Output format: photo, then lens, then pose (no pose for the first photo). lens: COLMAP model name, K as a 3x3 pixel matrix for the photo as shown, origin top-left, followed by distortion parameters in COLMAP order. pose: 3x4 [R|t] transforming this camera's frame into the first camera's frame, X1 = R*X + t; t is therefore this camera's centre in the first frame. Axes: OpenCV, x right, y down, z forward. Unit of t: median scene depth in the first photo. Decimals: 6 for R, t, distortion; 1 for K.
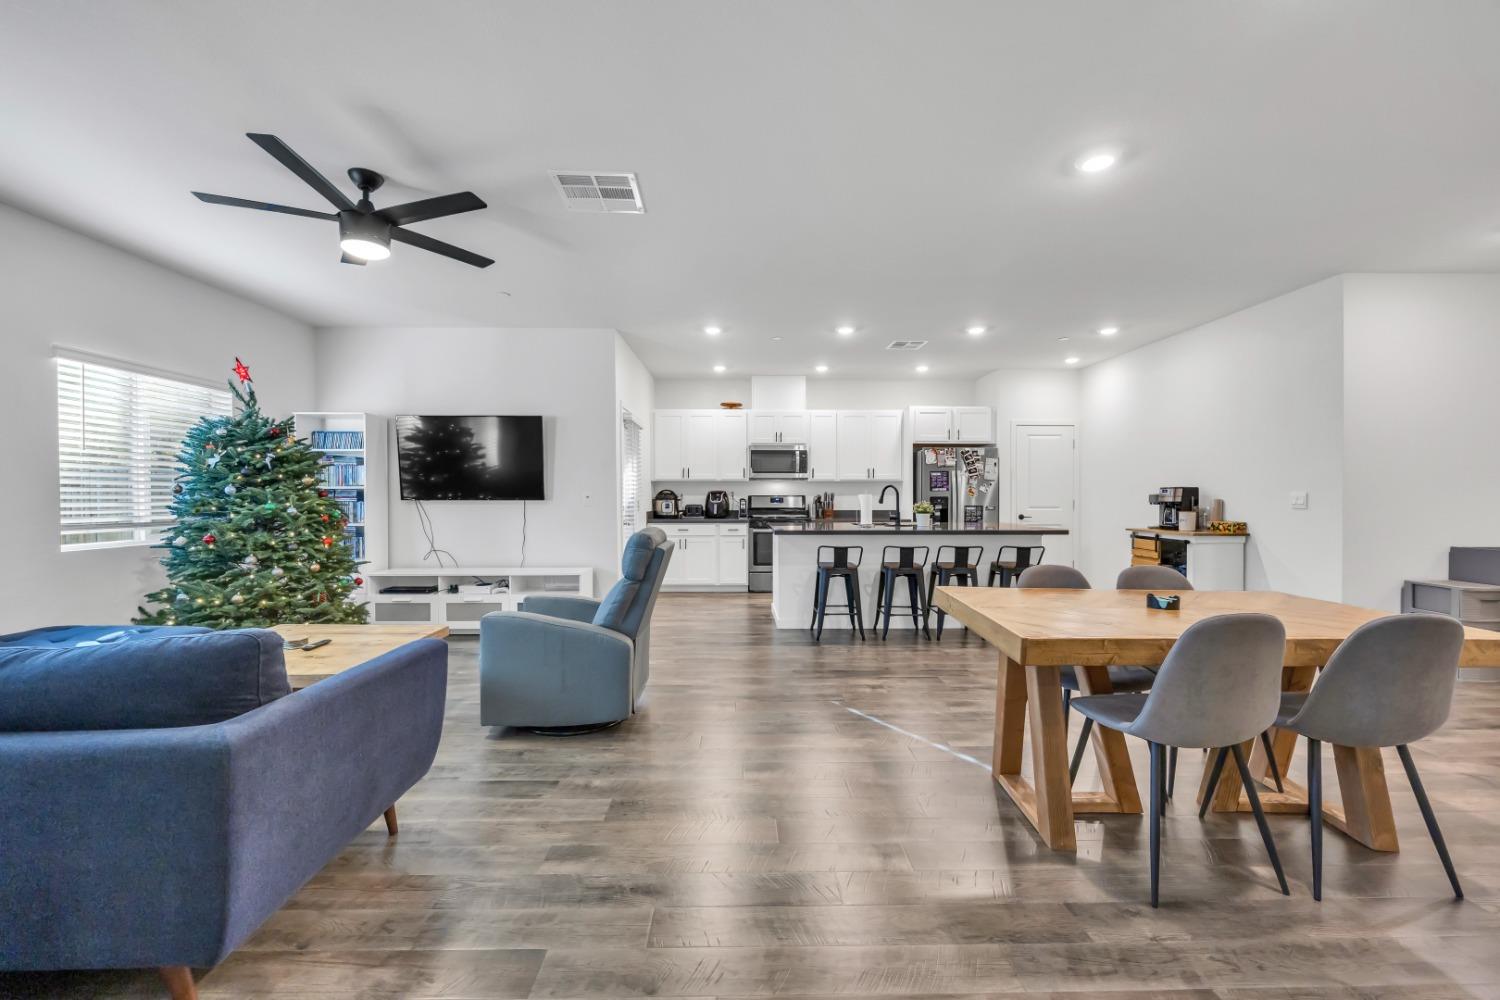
lens RADIAL K [[588.1, 0, 750.0], [0, 588.1, 500.0], [0, 0, 1]] dist [-0.008120, 0.000015]
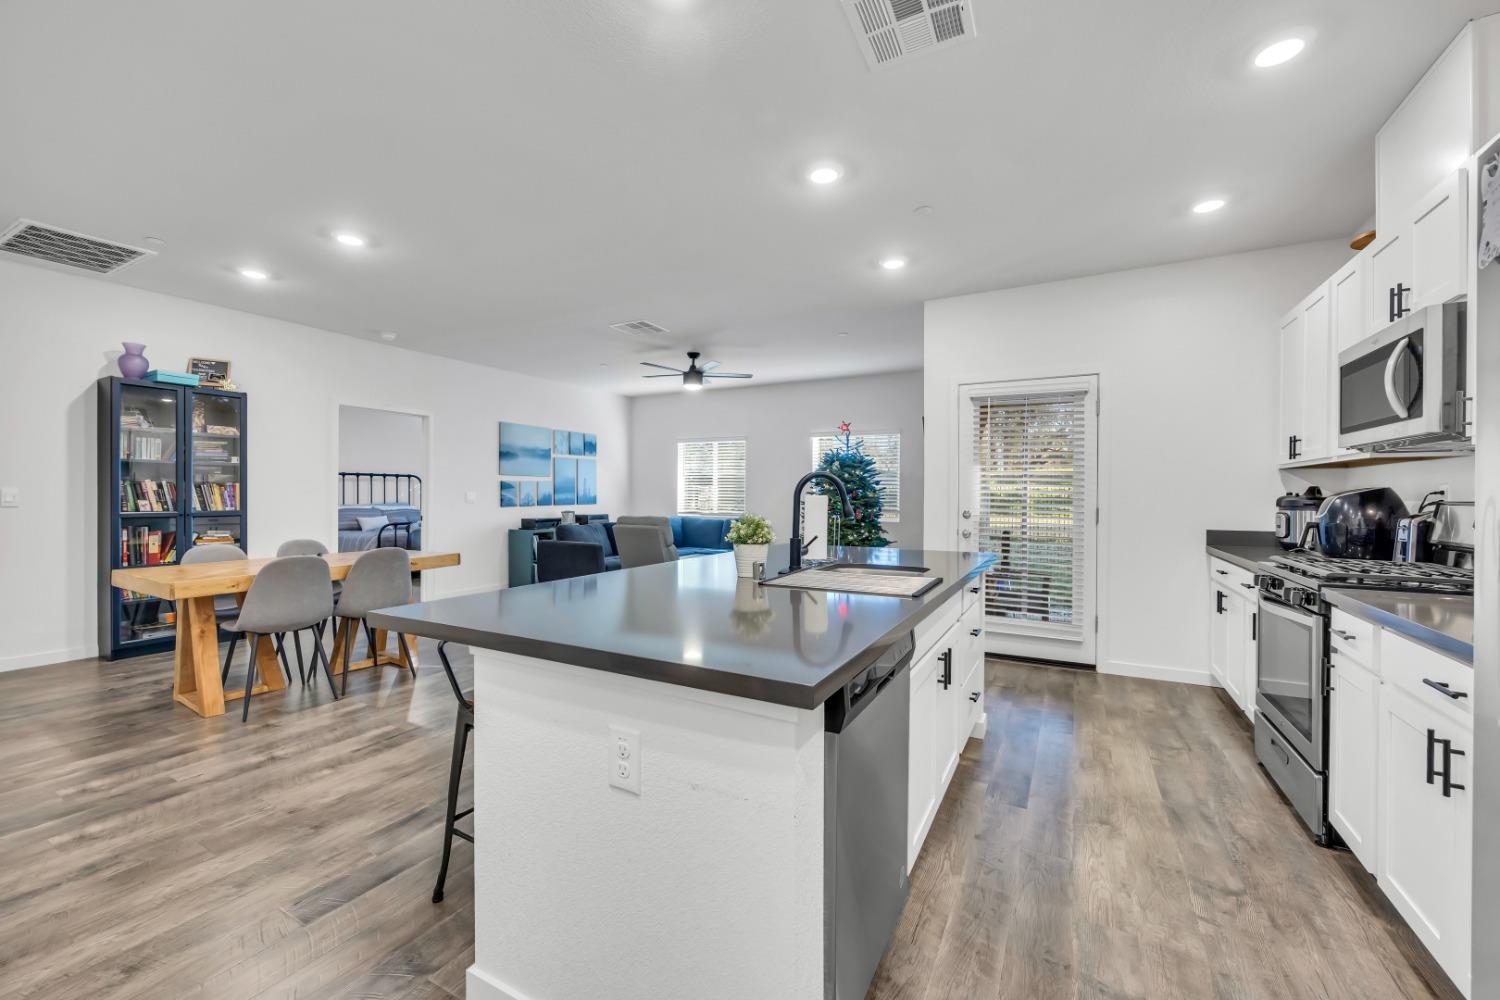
lens RADIAL K [[602.2, 0, 754.9], [0, 602.2, 497.4], [0, 0, 1]] dist [-0.007224, -0.000159]
pose [[-0.482697, 0.002645, -0.875783, 0.479441], [-0.011620, 0.999888, 0.009424, -0.009136], [0.875710, 0.014725, -0.482613, 0.883682]]
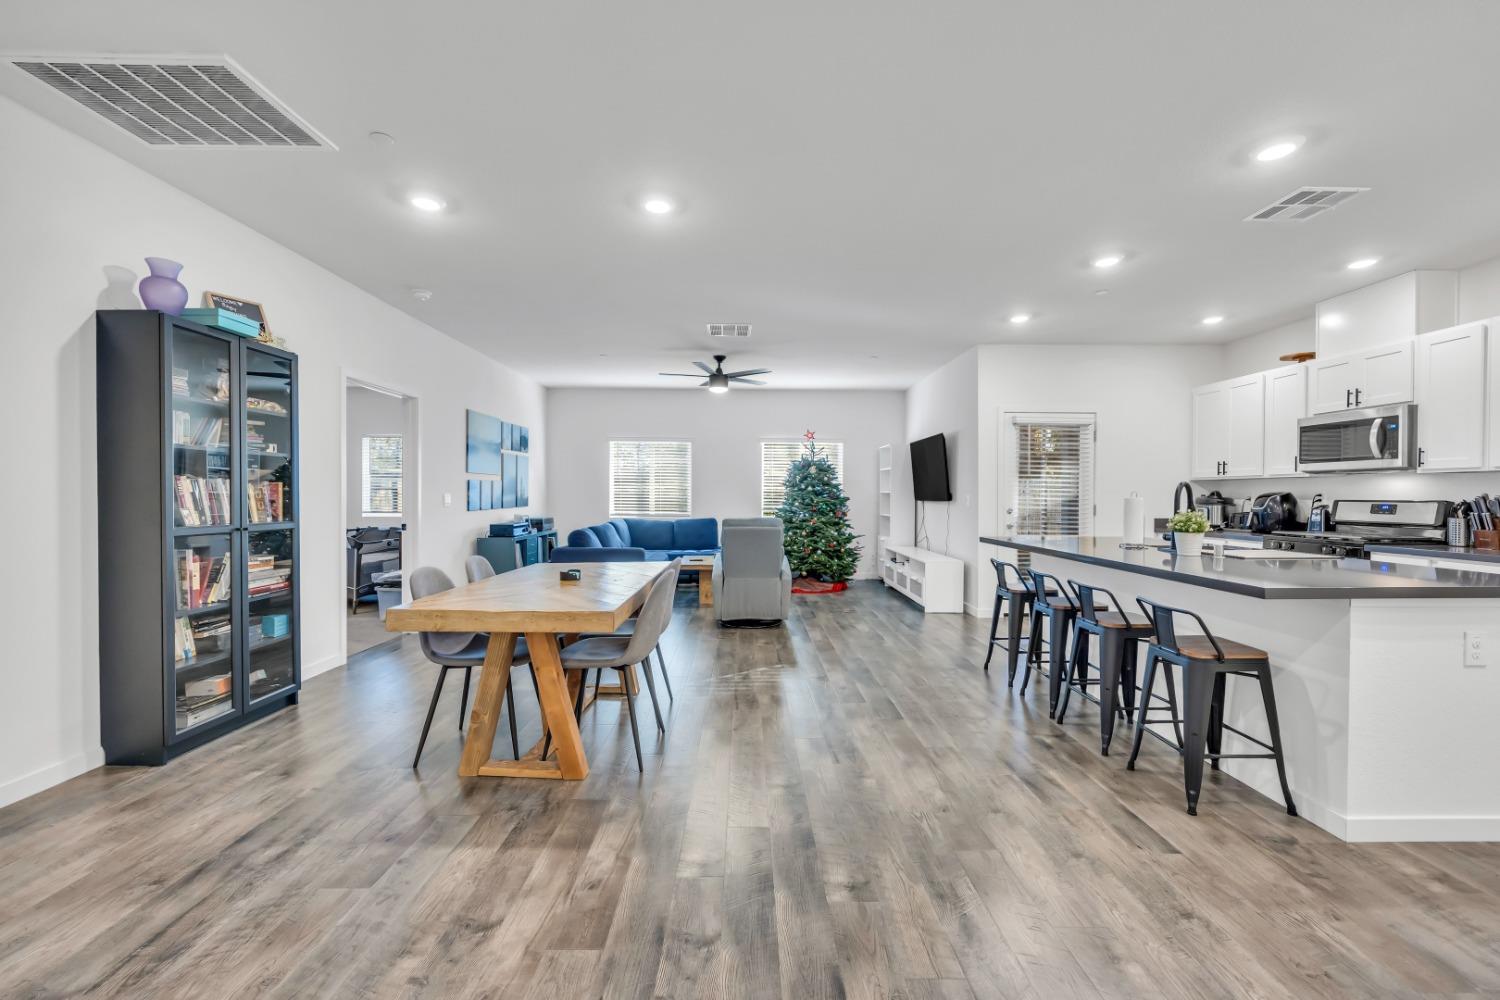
lens RADIAL K [[594.9, 0, 760.3], [0, 594.9, 499.0], [0, 0, 1]] dist [-0.001741, -0.000132]
pose [[0.011775, 0.007192, -0.999905, 0.634075], [-0.011686, 0.999907, 0.007055, -0.006307], [0.999862, 0.011602, 0.011858, 0.430516]]
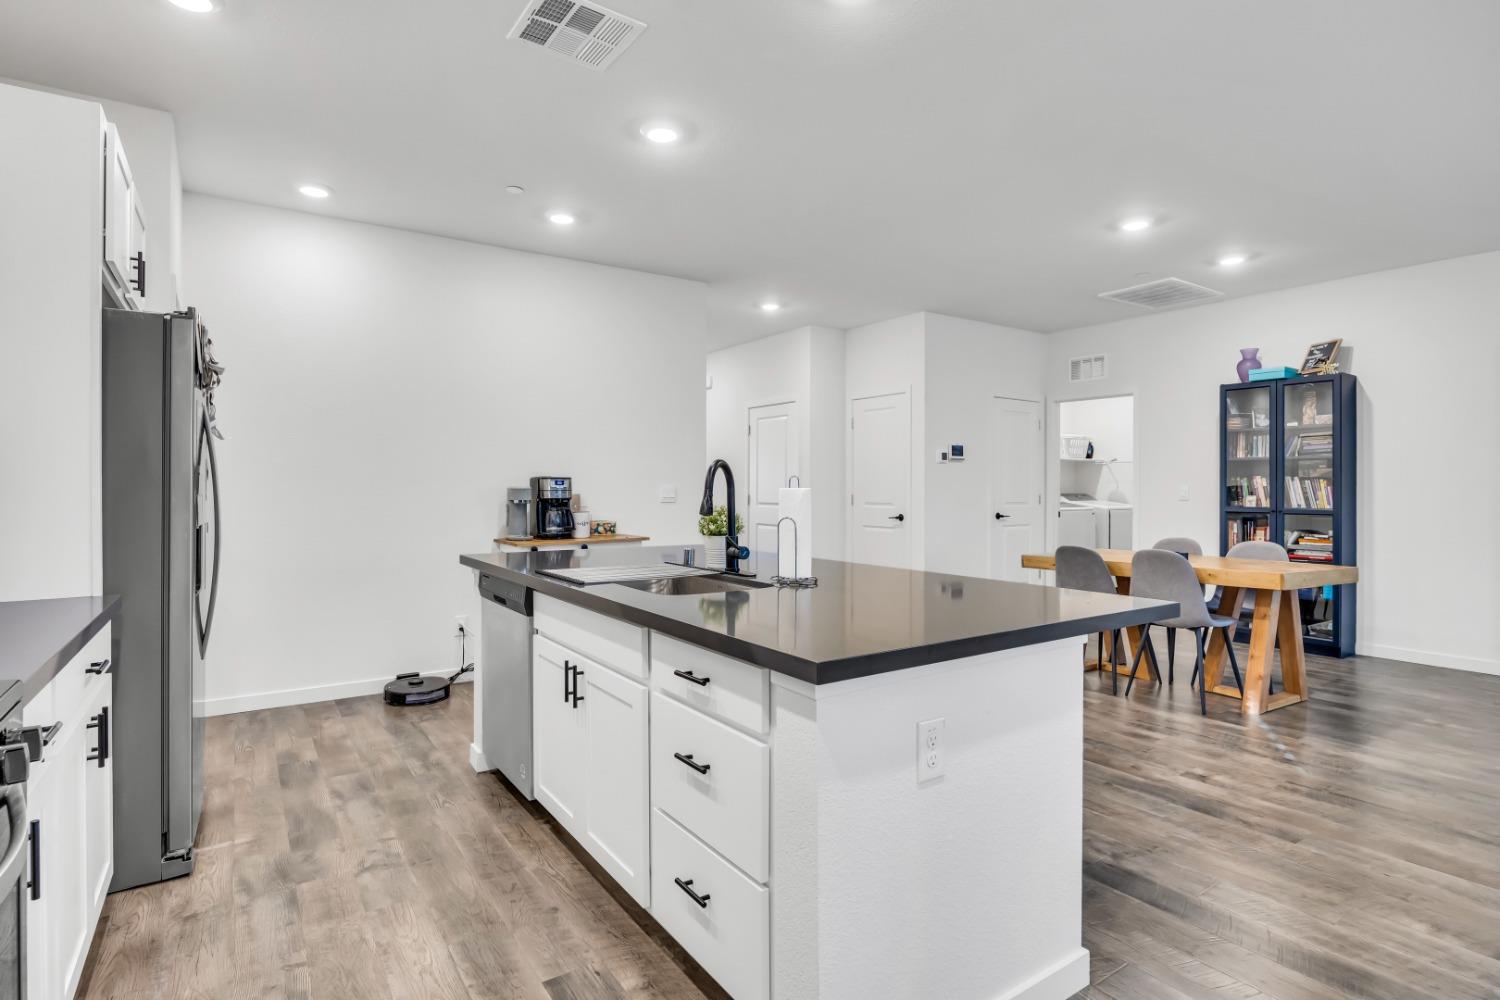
lens RADIAL K [[755.1, 0, 739.9], [0, 755.1, 492.9], [0, 0, 1]] dist [-0.027897, -0.000202]
pose [[-0.542589, -0.002591, 0.839994, -0.106843], [0.009005, 0.999920, 0.008901, -0.008221], [-0.839950, 0.012393, -0.542522, 0.935804]]
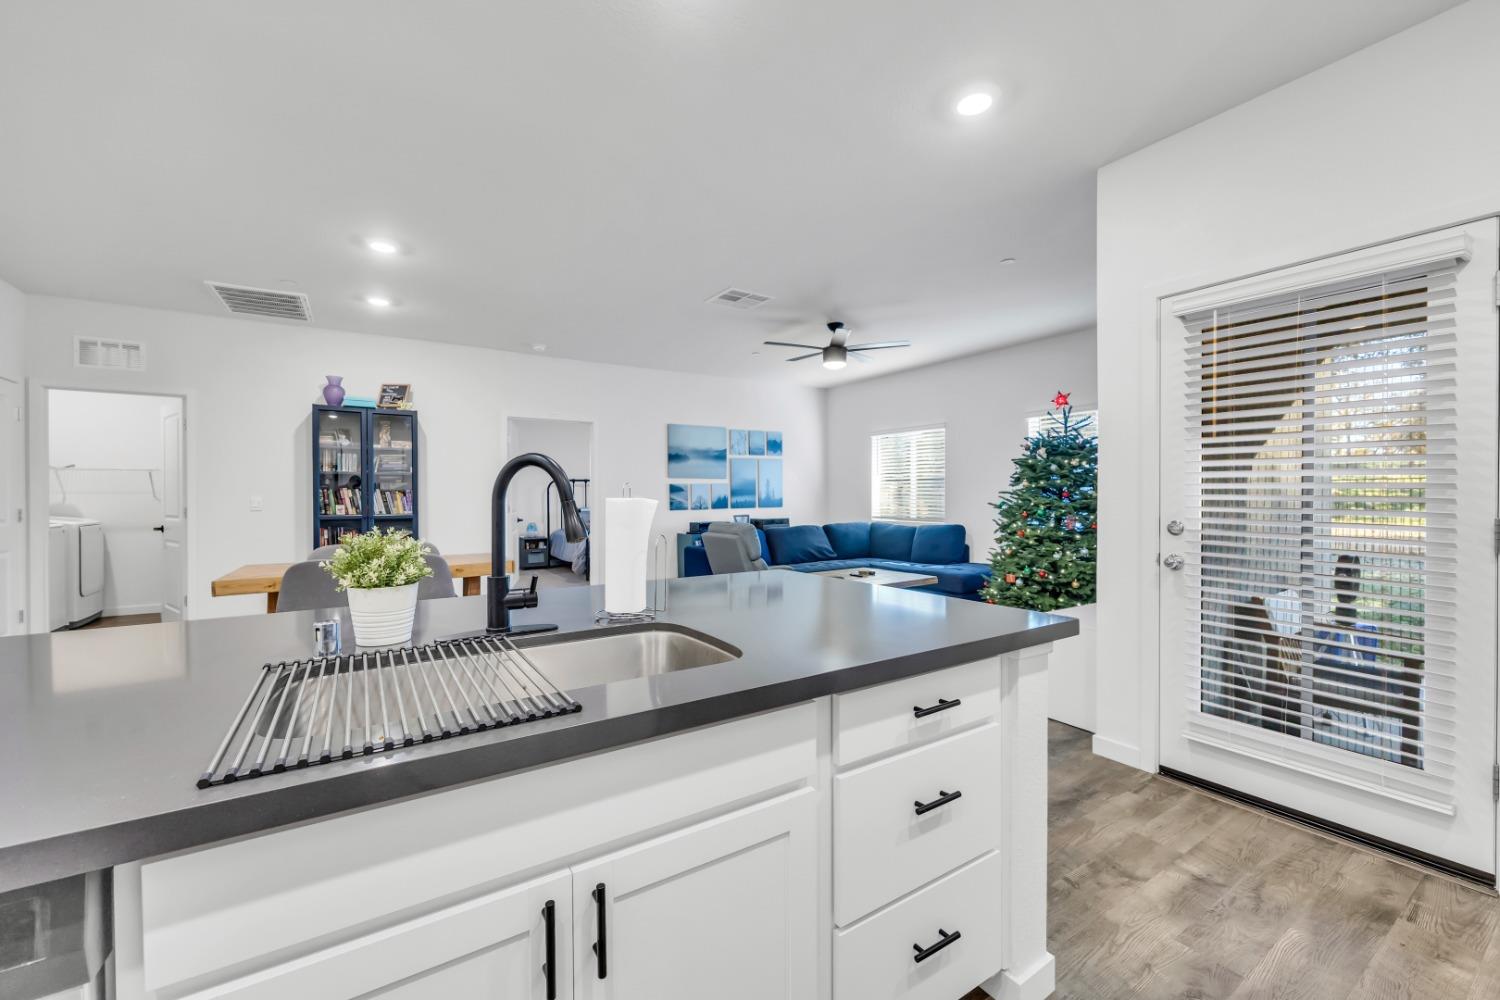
lens RADIAL K [[602.2, 0, 754.9], [0, 602.2, 497.4], [0, 0, 1]] dist [-0.007224, -0.000159]
pose [[-0.844686, 0.006028, -0.535228, 0.219853], [0.001178, 0.999955, 0.009404, -0.009334], [0.535261, 0.007313, -0.844655, 0.936805]]
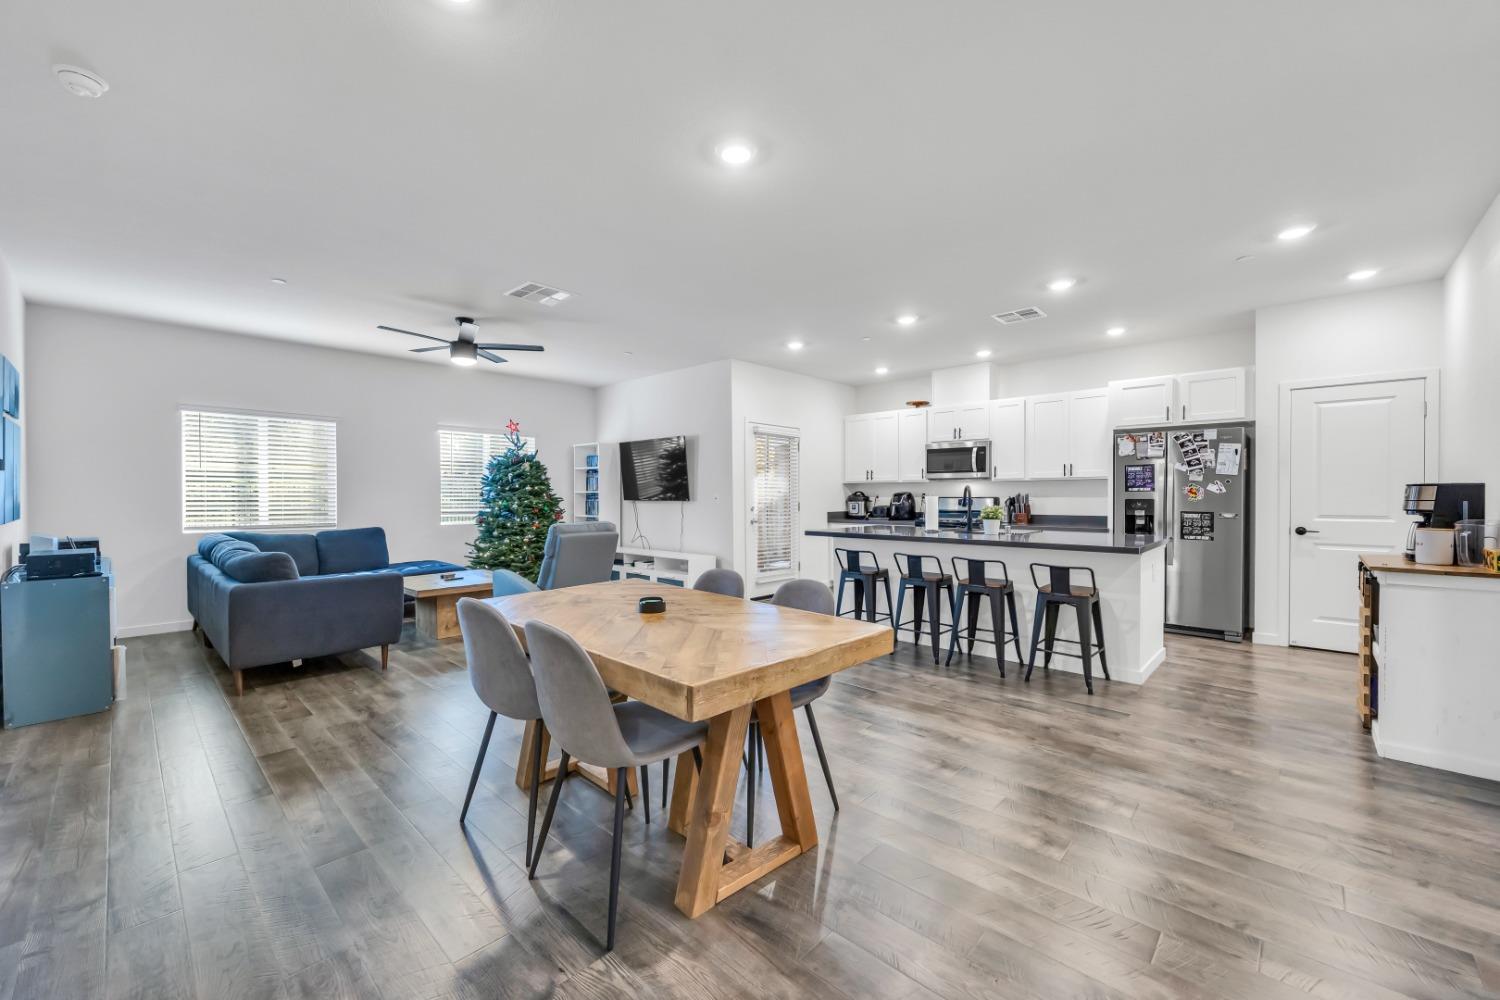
lens RADIAL K [[588.1, 0, 750.0], [0, 588.1, 500.0], [0, 0, 1]] dist [-0.008120, 0.000015]
pose [[0.722444, 0.004723, -0.691413, 0.460965], [-0.004878, 0.999987, 0.001733, -0.003253], [0.691412, 0.002121, 0.722457, 0.116182]]
